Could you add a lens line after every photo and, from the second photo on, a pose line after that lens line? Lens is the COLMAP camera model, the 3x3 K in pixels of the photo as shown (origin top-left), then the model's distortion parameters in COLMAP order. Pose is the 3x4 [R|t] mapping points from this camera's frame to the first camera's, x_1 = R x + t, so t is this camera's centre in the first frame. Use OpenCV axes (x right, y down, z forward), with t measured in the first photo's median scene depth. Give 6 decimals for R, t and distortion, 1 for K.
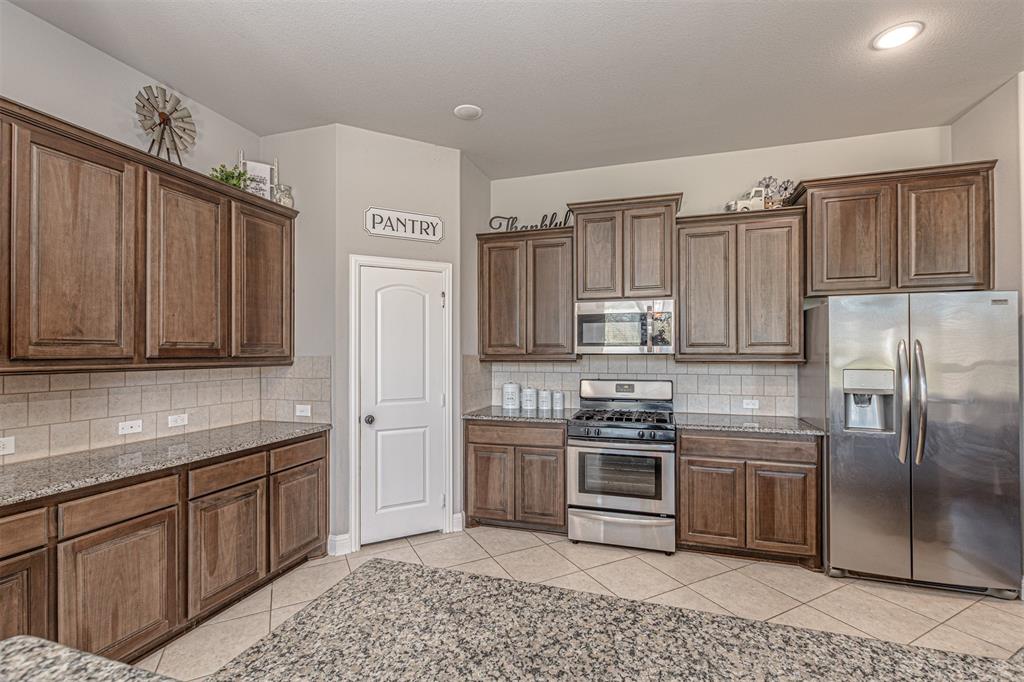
lens RADIAL K [[450.7, 0, 519.7], [0, 450.7, 346.2], [0, 0, 1]] dist [0.007657, -0.003155]
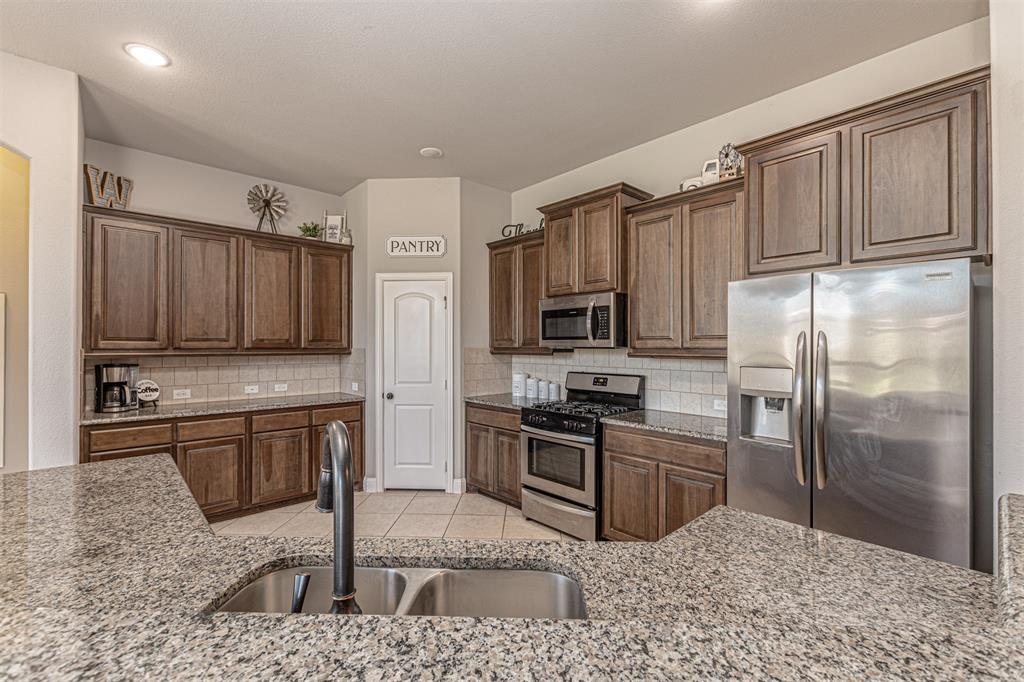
lens RADIAL K [[450.7, 0, 511.6], [0, 450.7, 341.3], [0, 0, 1]] dist [0.007657, -0.003155]
pose [[0.858032, -0.002579, -0.513590, 0.712399], [0.004753, 0.999984, 0.002918, -0.001051], [0.513574, -0.004945, 0.858031, 0.043097]]
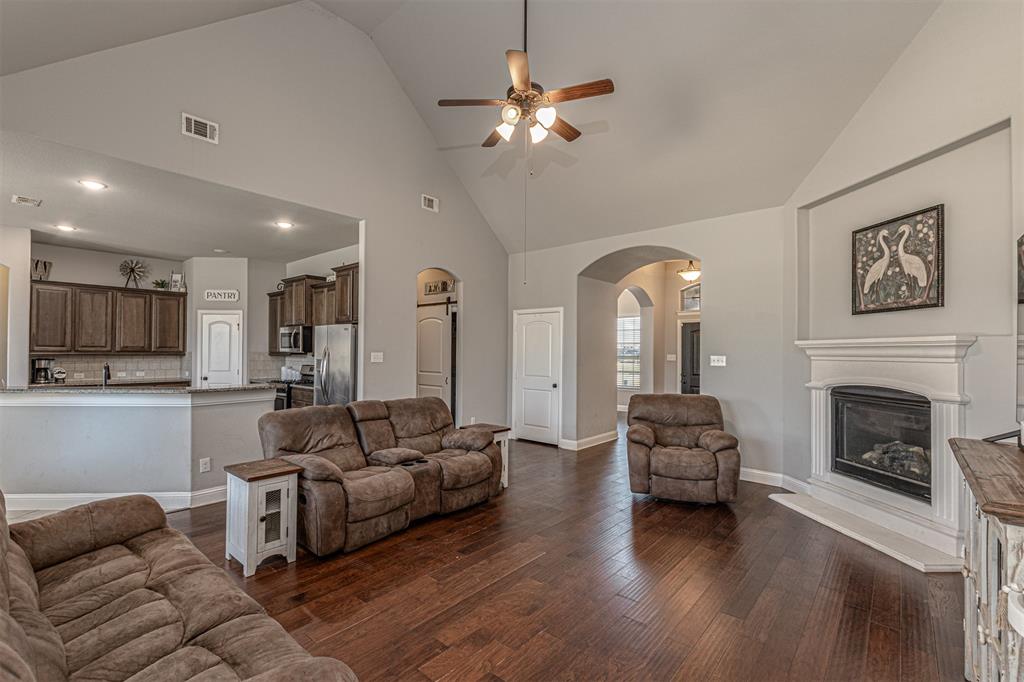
lens RADIAL K [[450.7, 0, 485.6], [0, 450.7, 346.2], [0, 0, 1]] dist [0.007657, -0.003155]
pose [[0.907055, 0.003184, -0.421001, 2.174023], [-0.003738, 0.999993, -0.000492, -0.013925], [0.420996, 0.002020, 0.907060, -0.588662]]
